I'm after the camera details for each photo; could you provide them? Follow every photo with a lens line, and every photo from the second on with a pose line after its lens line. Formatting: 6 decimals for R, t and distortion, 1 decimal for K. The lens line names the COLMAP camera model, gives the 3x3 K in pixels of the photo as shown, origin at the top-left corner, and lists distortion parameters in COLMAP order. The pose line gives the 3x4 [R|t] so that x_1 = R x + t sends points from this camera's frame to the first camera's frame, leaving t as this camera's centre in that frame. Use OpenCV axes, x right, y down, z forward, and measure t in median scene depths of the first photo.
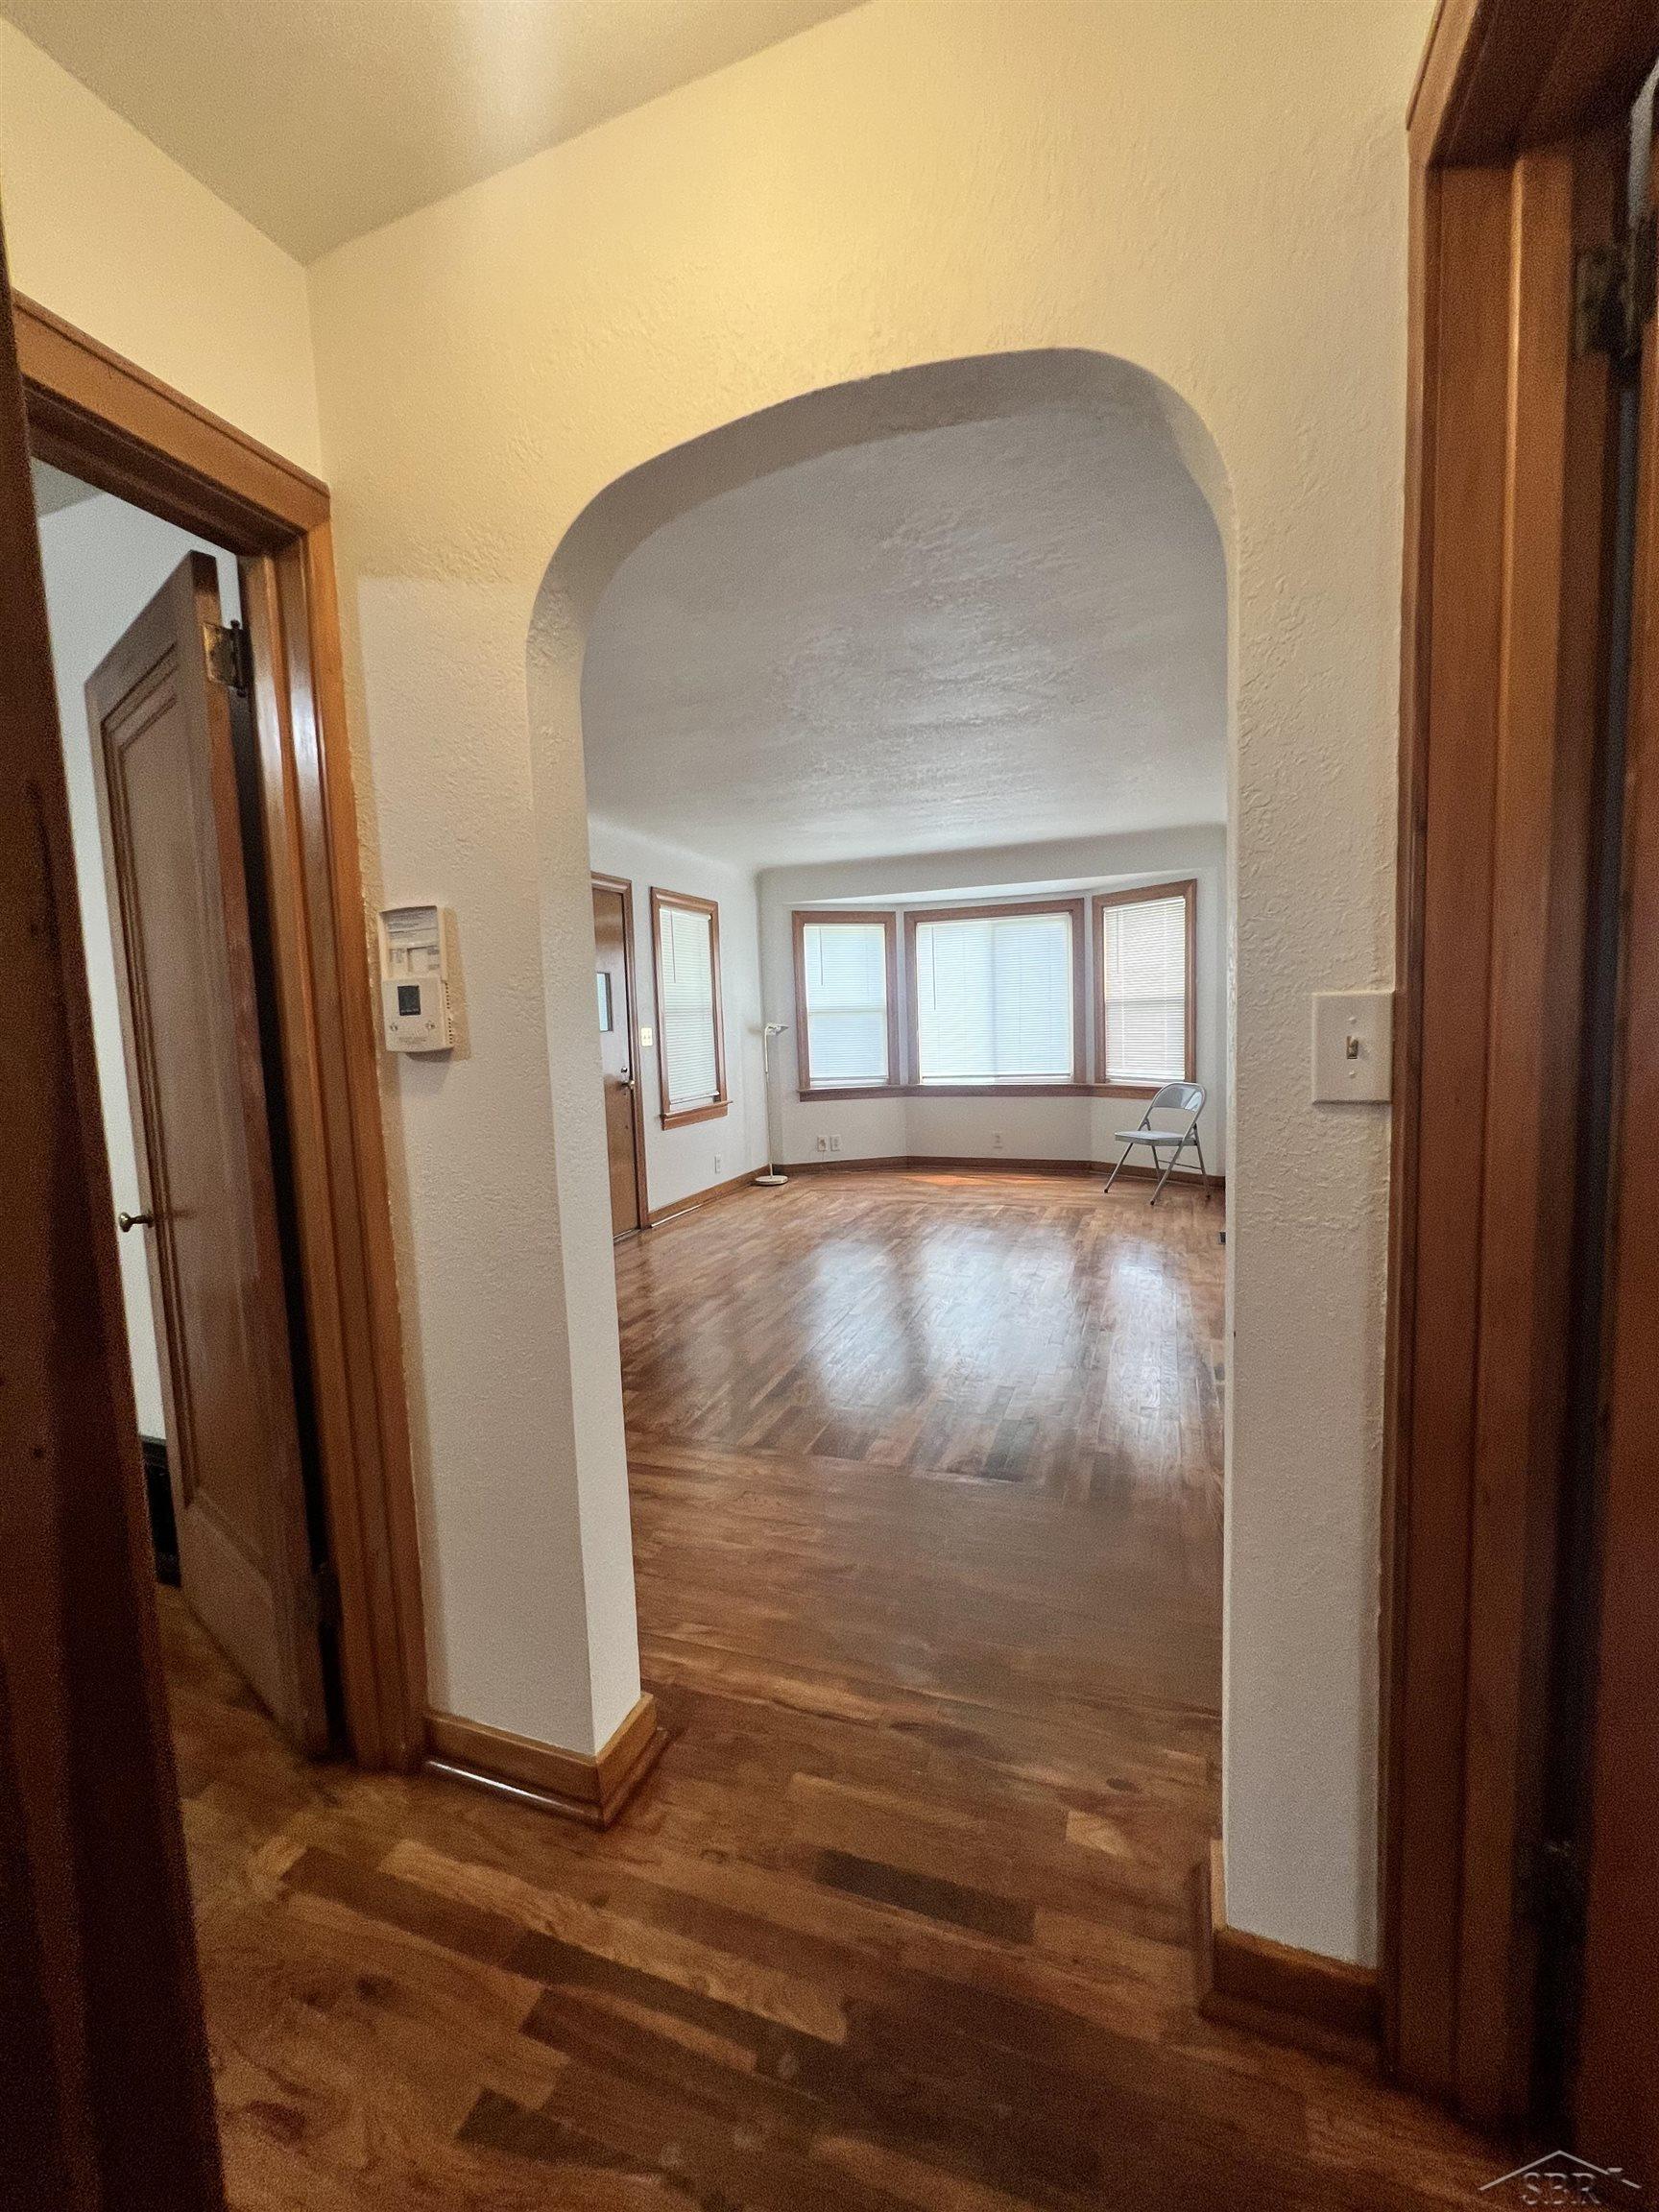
lens RADIAL K [[896.2, 0, 831.1], [0, 896.2, 1107.3], [0, 0, 1]] dist [-0.001959, 0.000523]
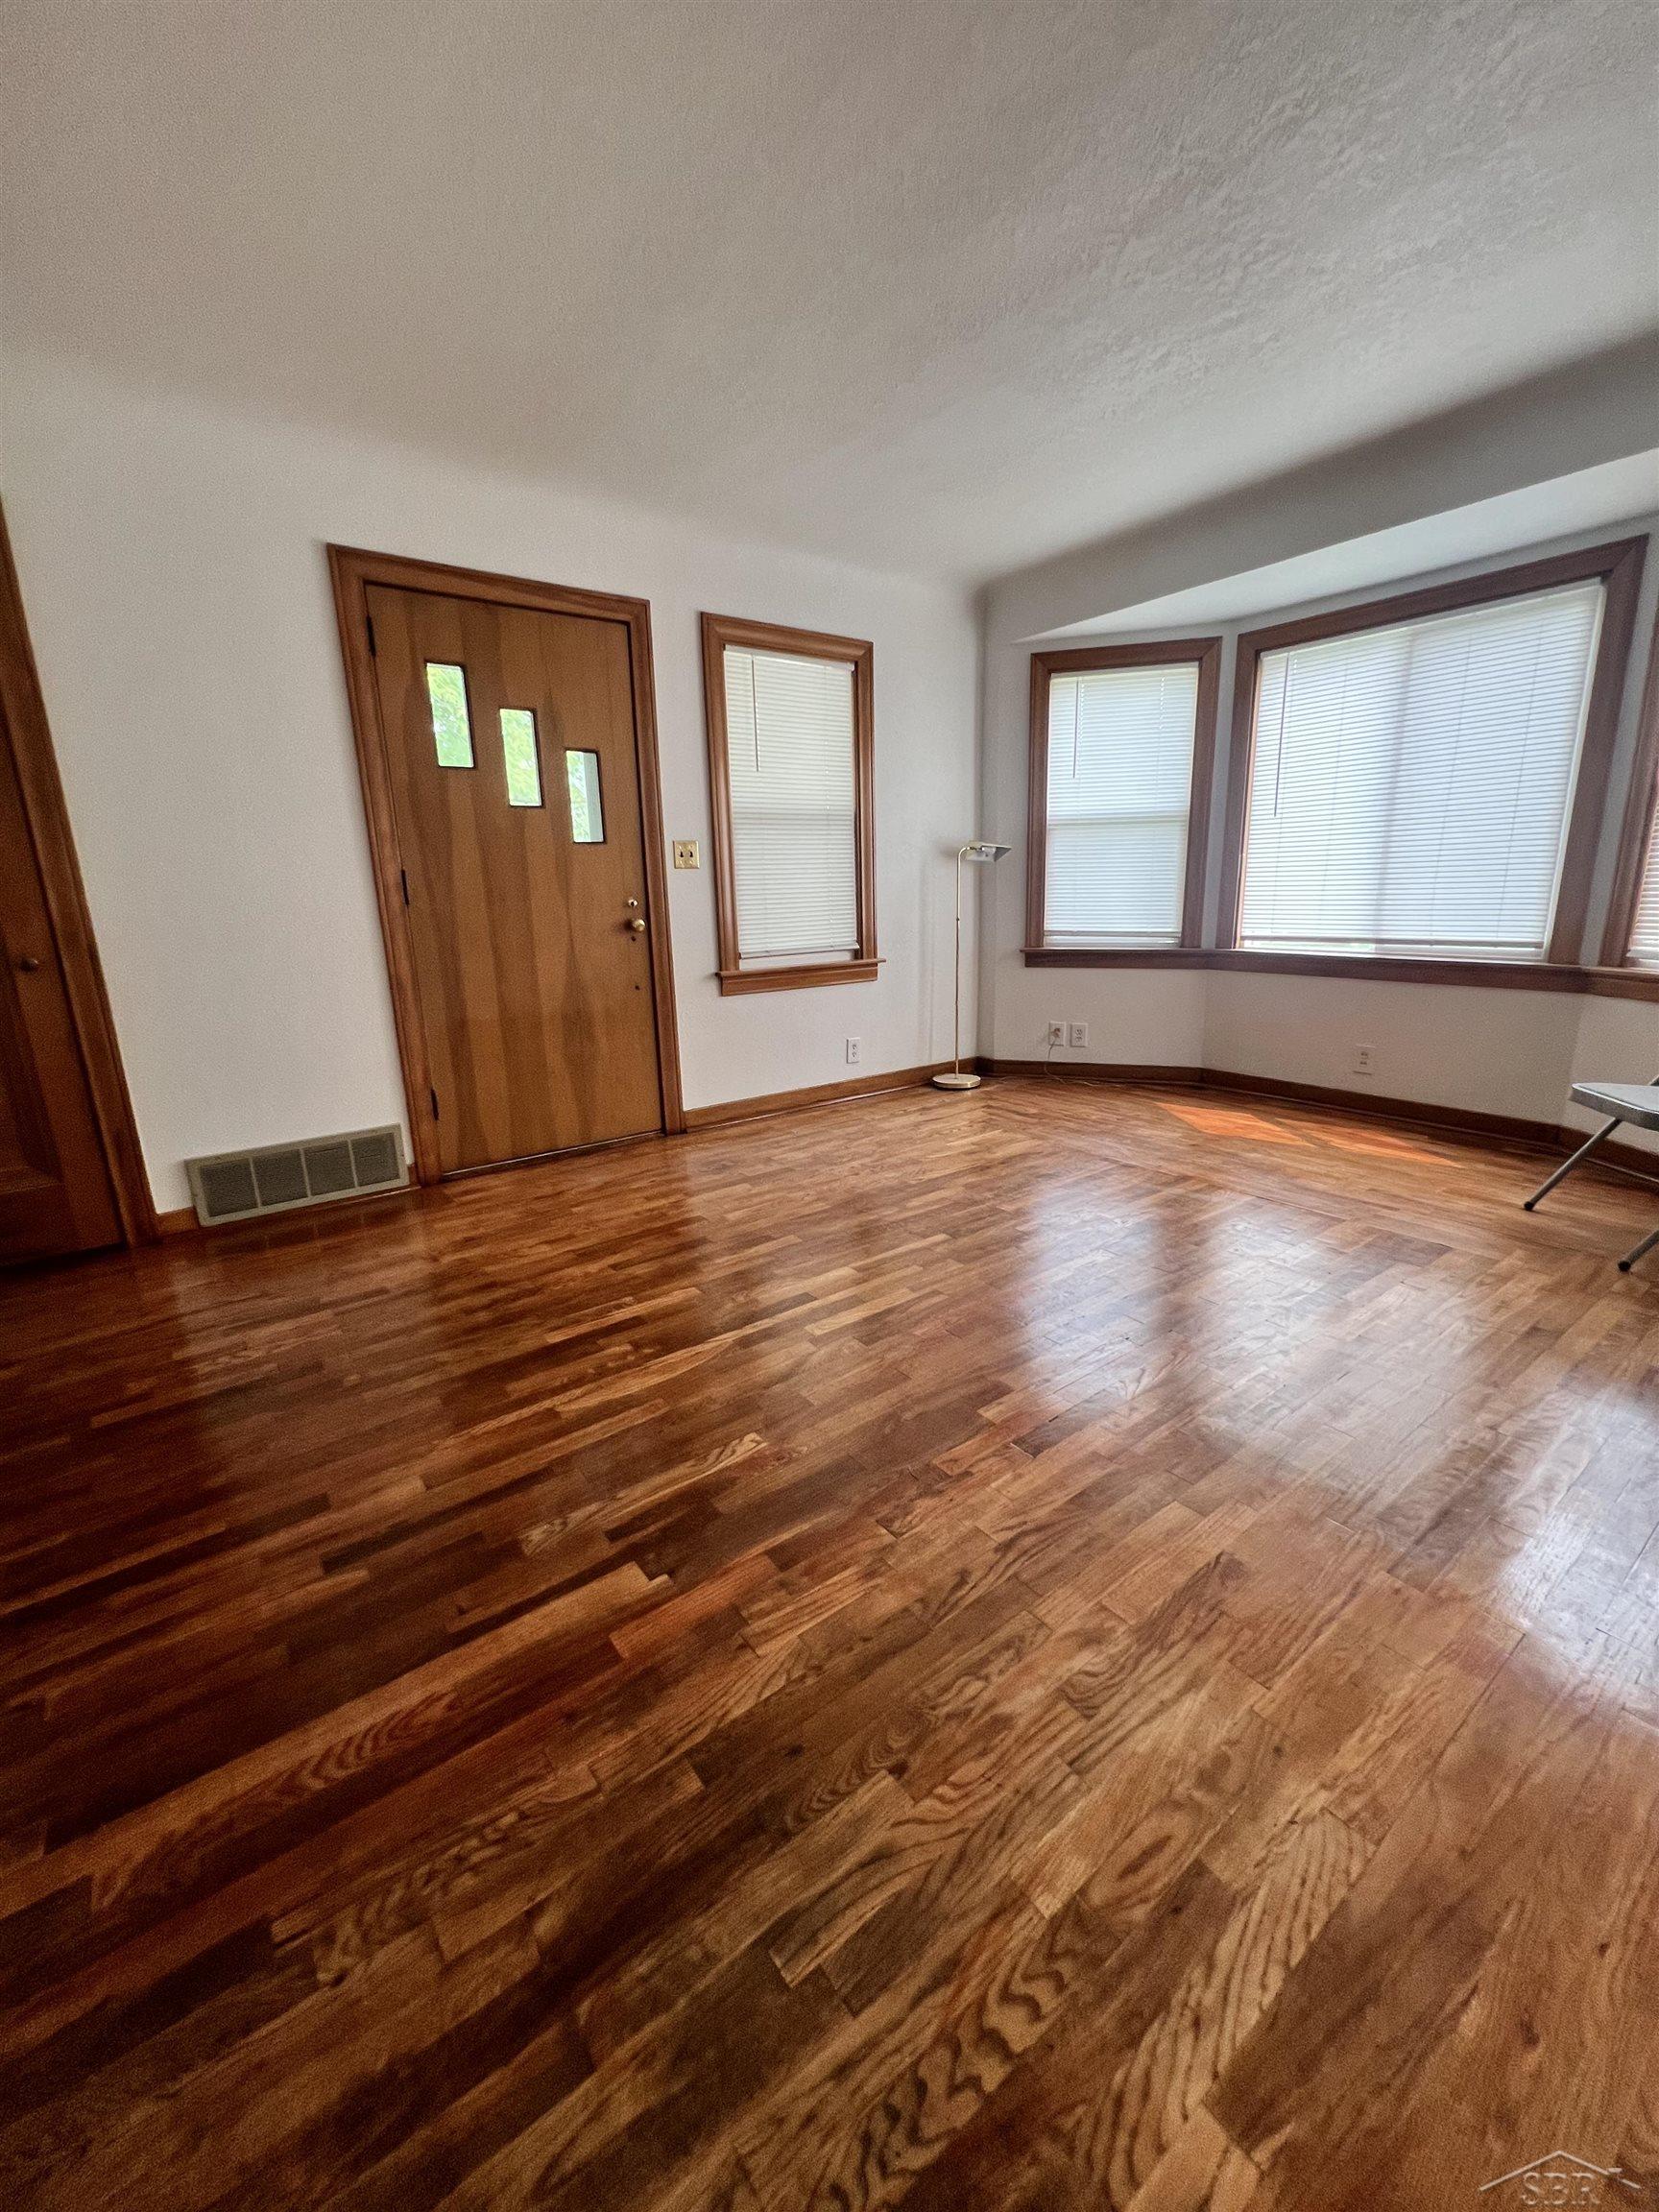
lens RADIAL K [[896.2, 0, 831.7], [0, 896.2, 1095.2], [0, 0, 1]] dist [-0.001959, 0.000523]
pose [[0.840799, 0.138125, -0.523430, 0.206144], [-0.057330, 0.984183, 0.167620, -0.015653], [0.538303, -0.110926, 0.835419, 0.376049]]
